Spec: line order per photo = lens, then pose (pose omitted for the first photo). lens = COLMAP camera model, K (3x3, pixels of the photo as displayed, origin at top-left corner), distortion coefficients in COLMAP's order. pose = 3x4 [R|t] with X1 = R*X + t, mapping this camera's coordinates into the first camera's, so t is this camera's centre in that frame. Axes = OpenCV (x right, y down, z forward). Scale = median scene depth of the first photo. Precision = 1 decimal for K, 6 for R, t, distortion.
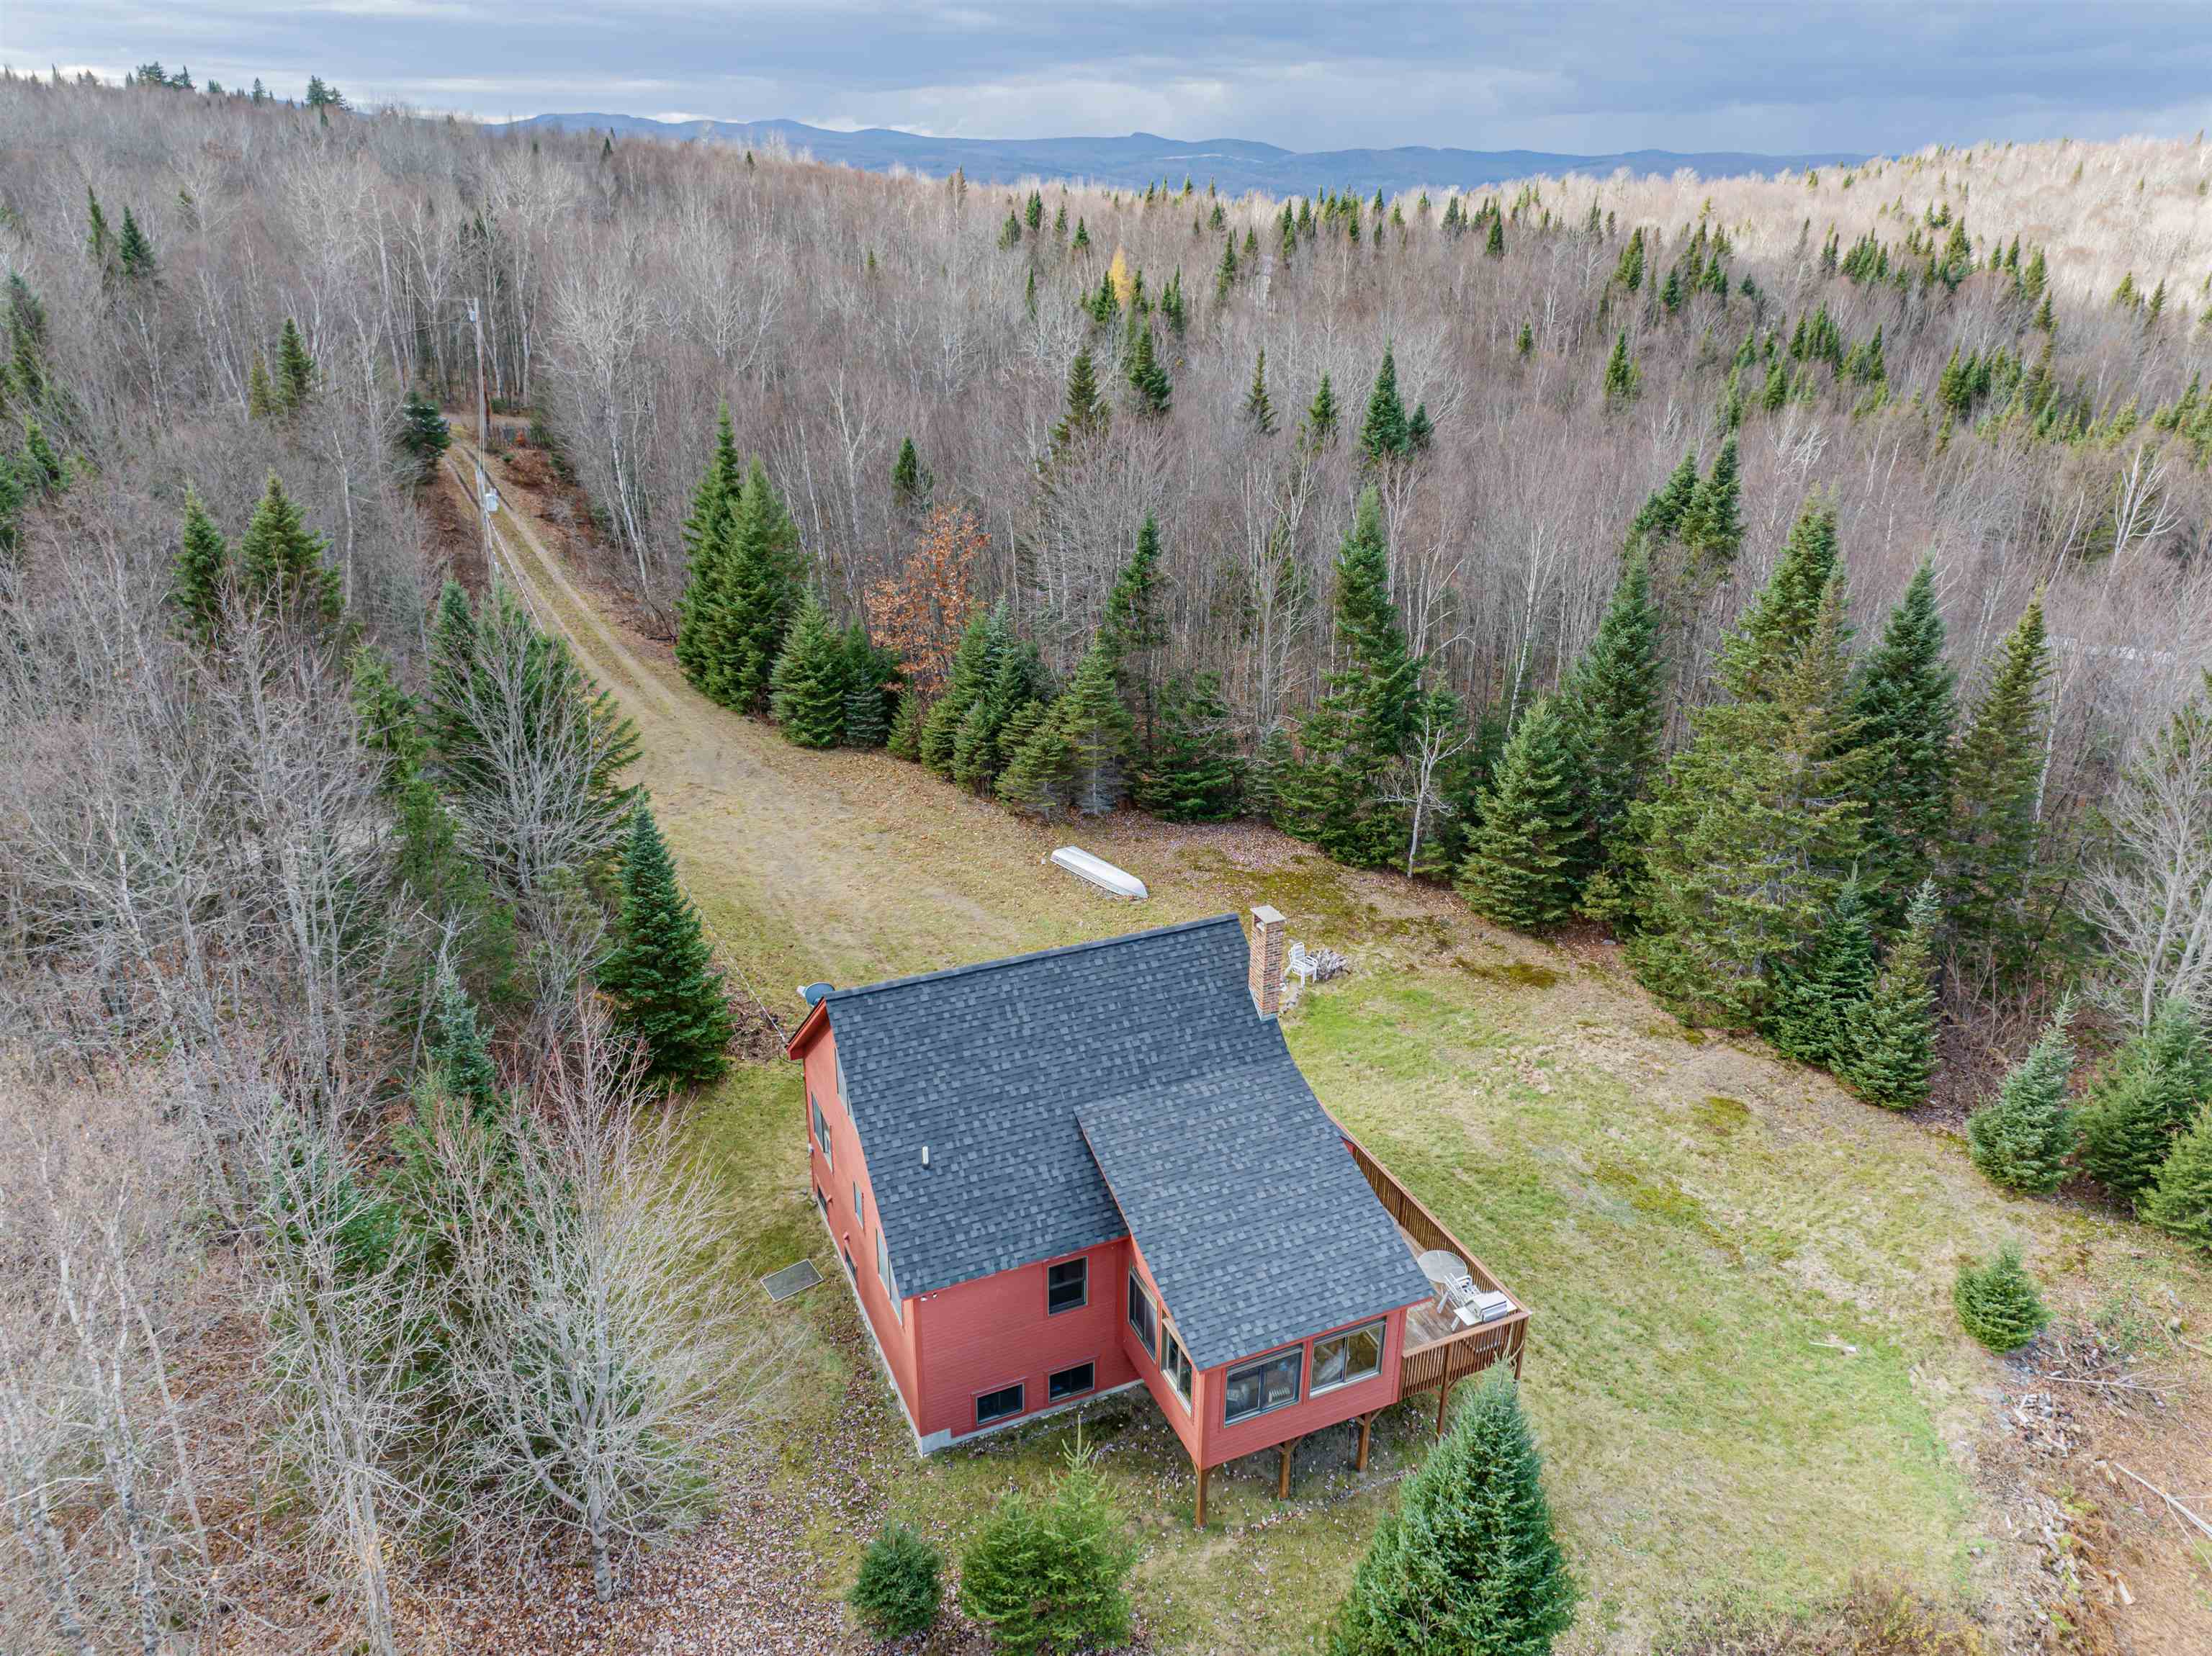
lens RADIAL K [[1530.7, 0, 1115.5], [0, 1530.7, 819.0], [0, 0, 1]] dist [-0.007112, -0.003047]
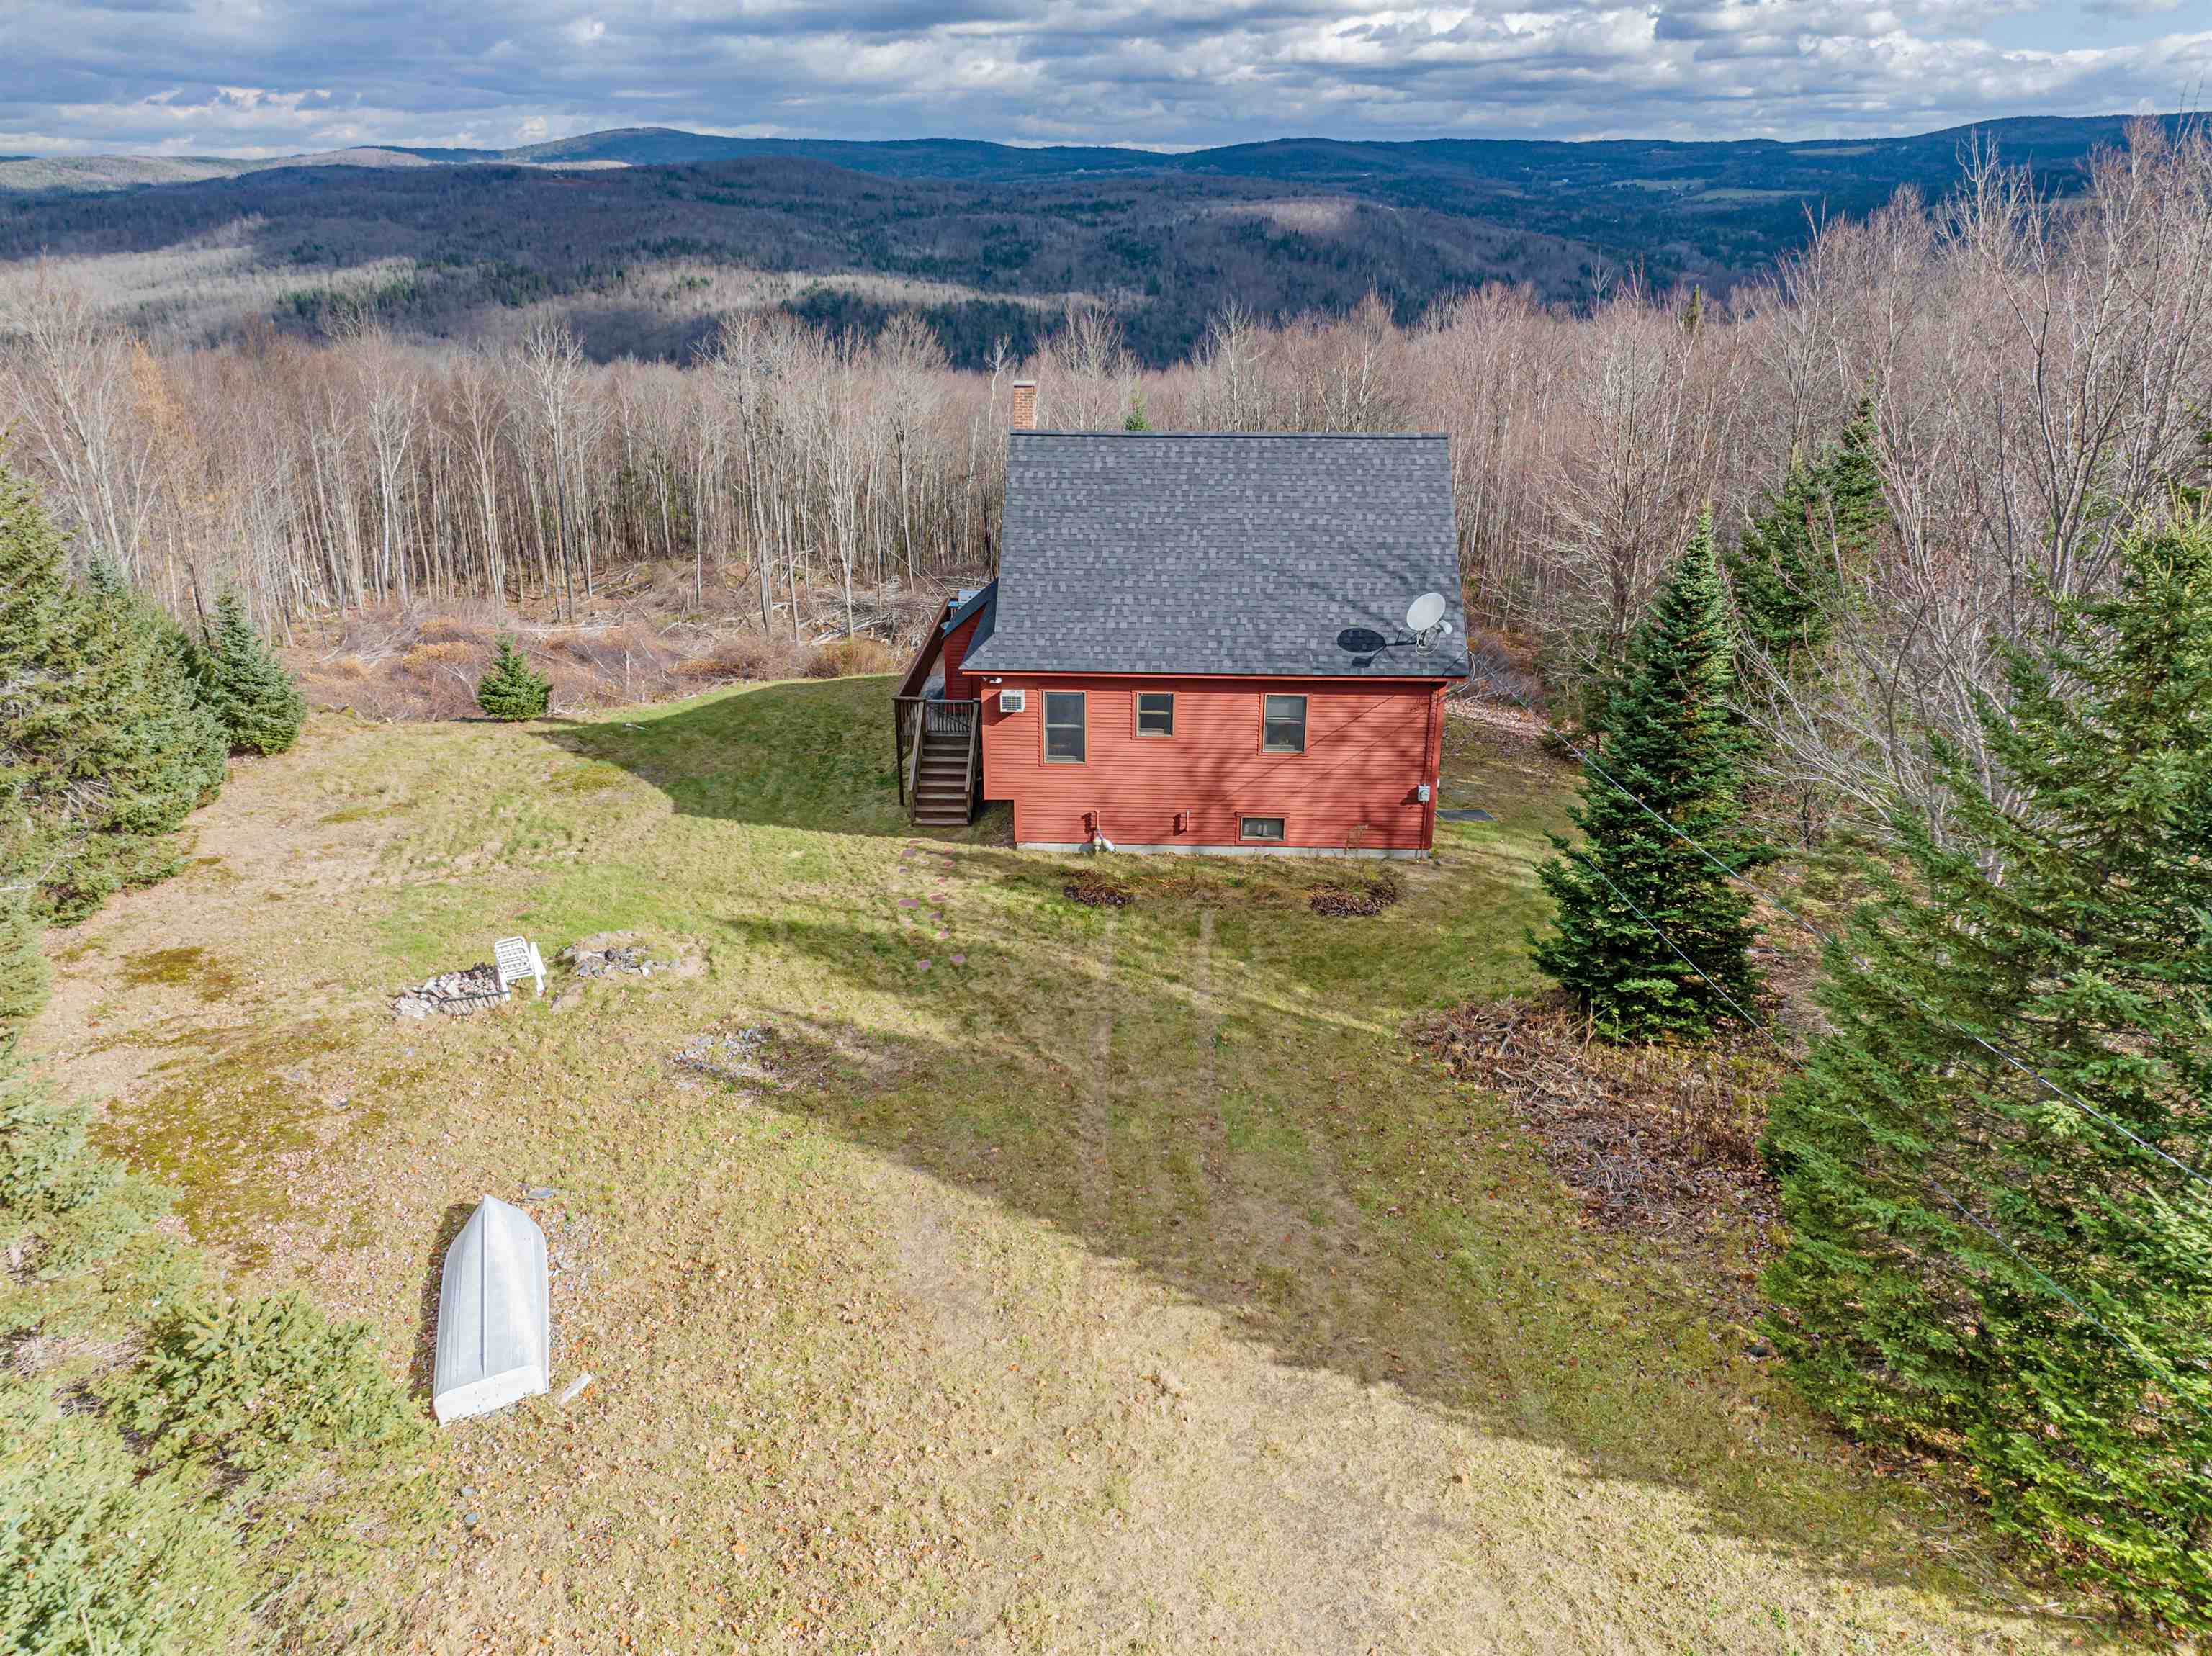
lens RADIAL K [[1538.7, 0, 1113.8], [0, 1538.7, 823.8], [0, 0, 1]] dist [-0.006344, -0.006461]
pose [[-0.900118, -0.184253, 0.394763, -0.328047], [0.153995, 0.713083, 0.683957, -0.332133], [-0.407520, 0.676434, -0.613485, 1.365820]]
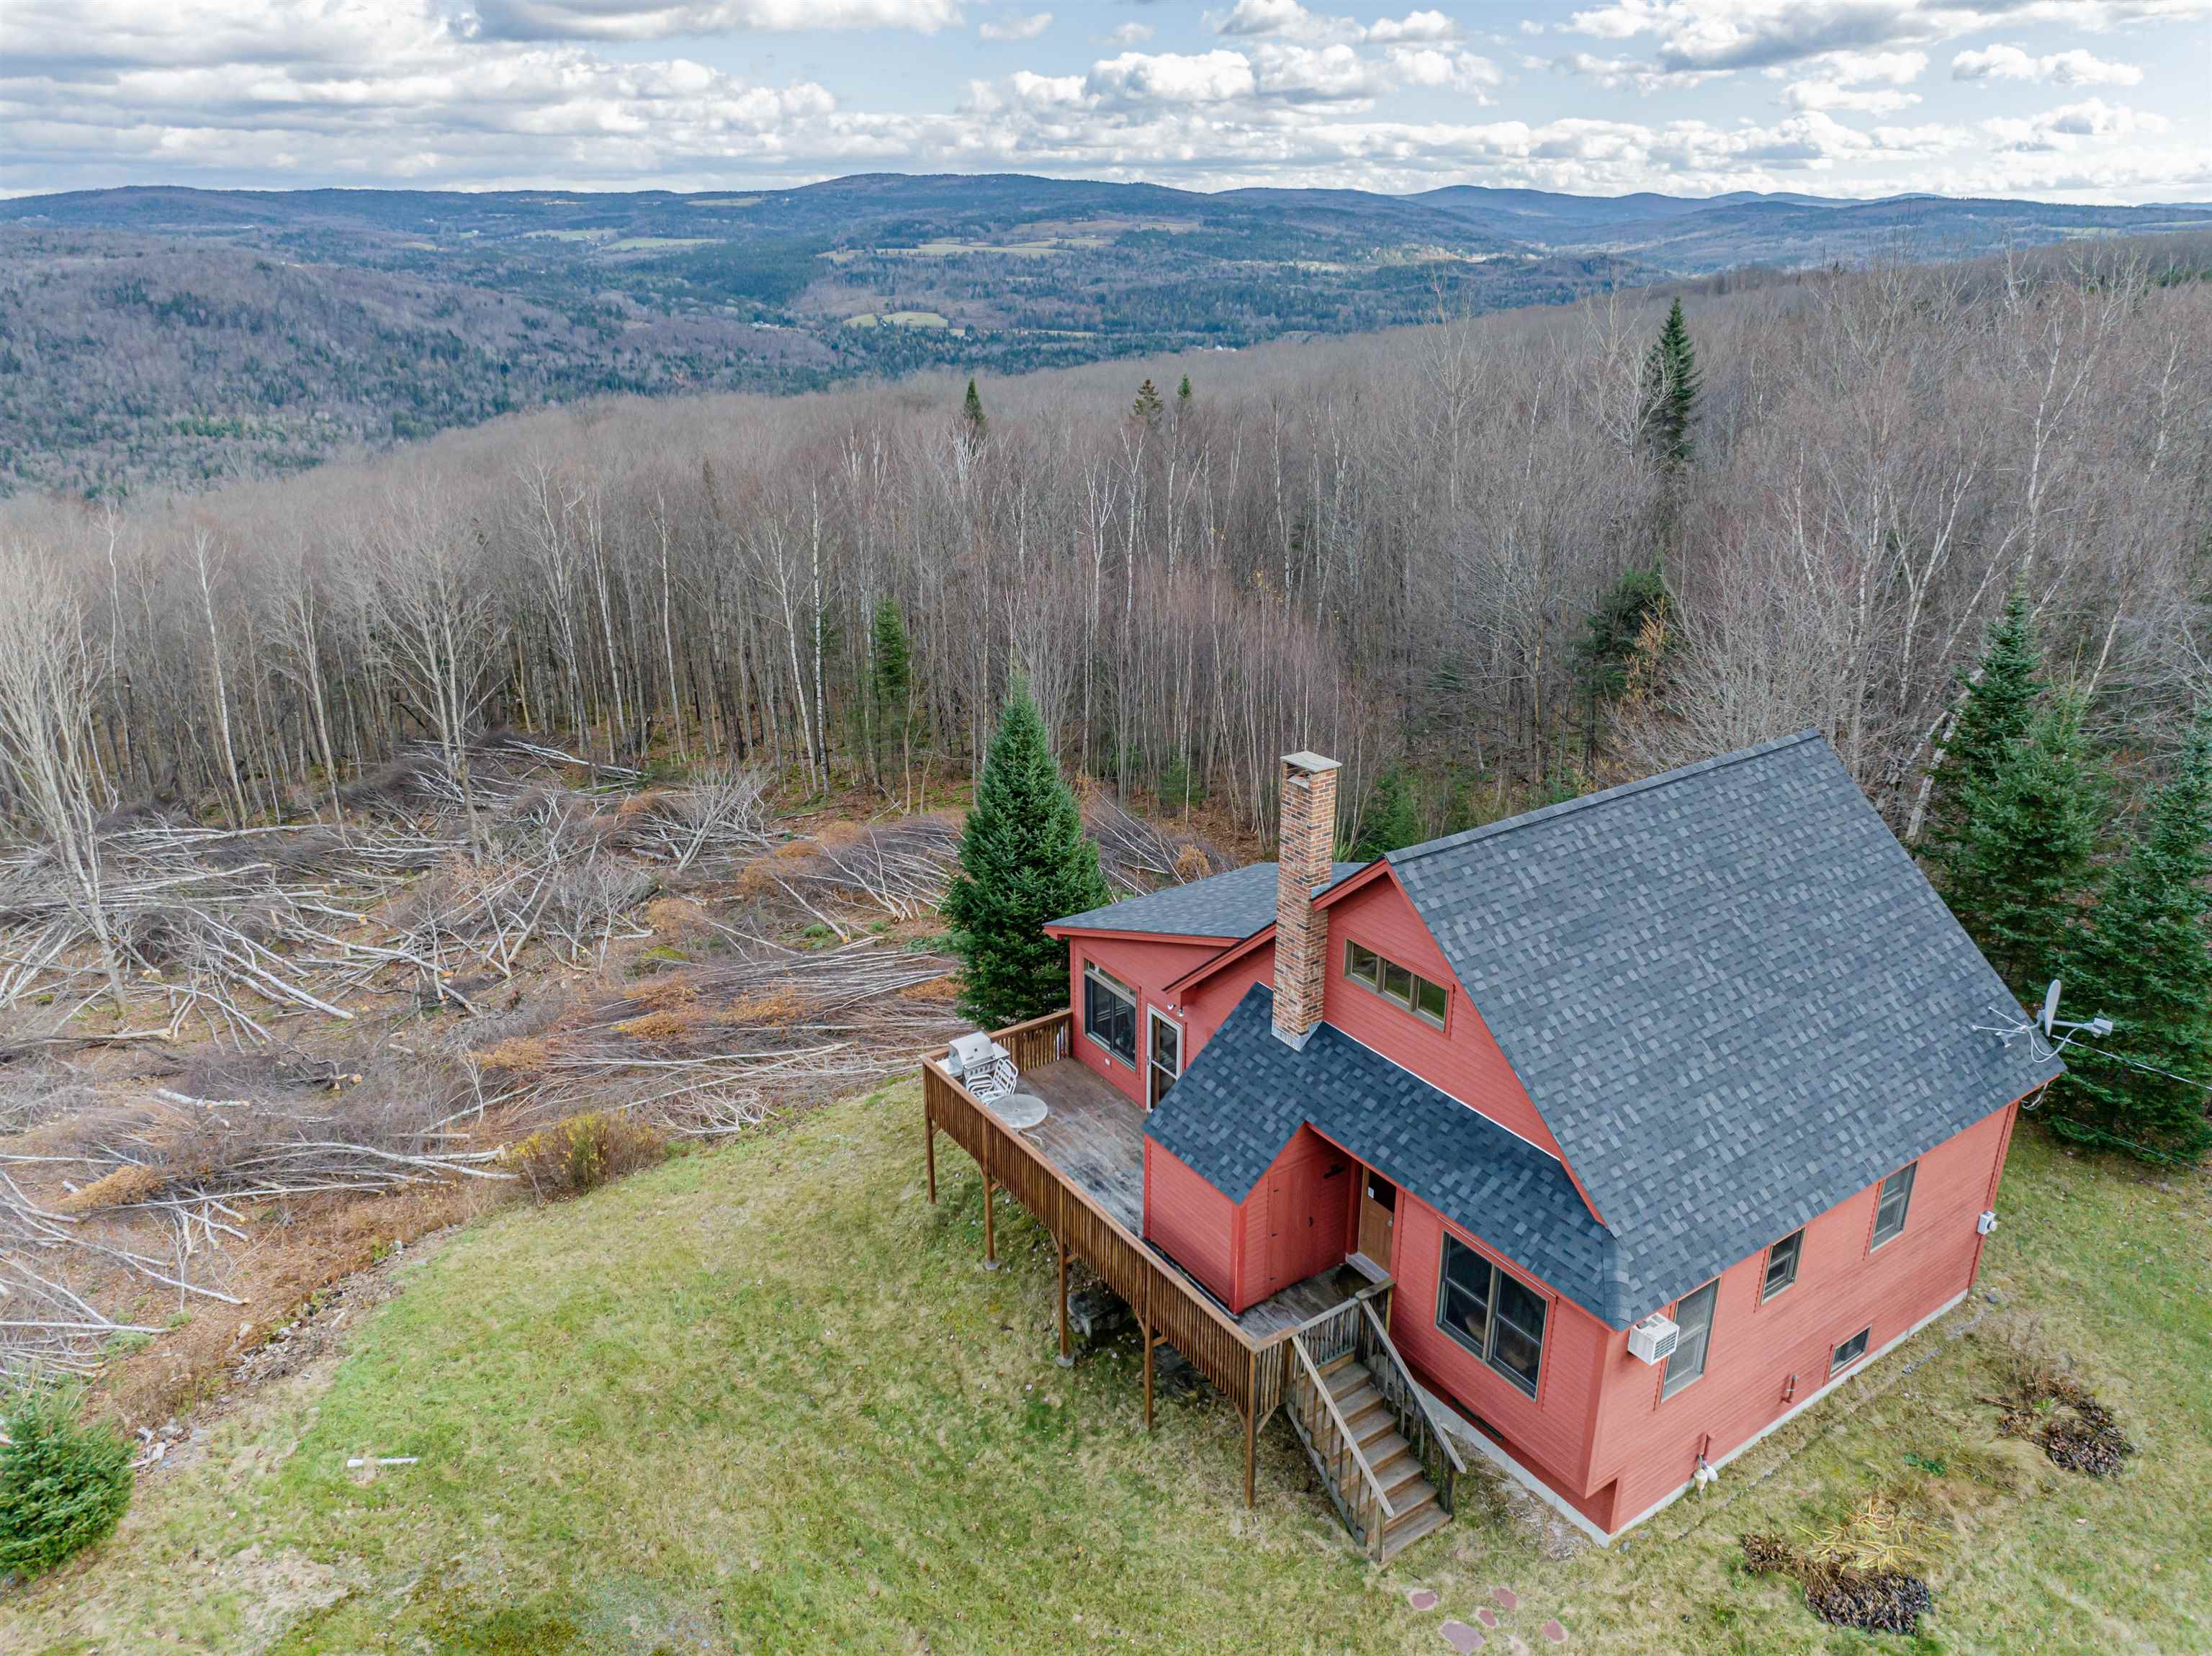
lens RADIAL K [[1538.7, 0, 1113.8], [0, 1538.7, 823.8], [0, 0, 1]] dist [-0.006344, -0.006461]
pose [[-0.982141, 0.053364, -0.180419, 0.217585], [-0.086457, 0.723687, 0.684692, -0.263614], [0.167104, 0.688062, -0.706149, 1.081020]]
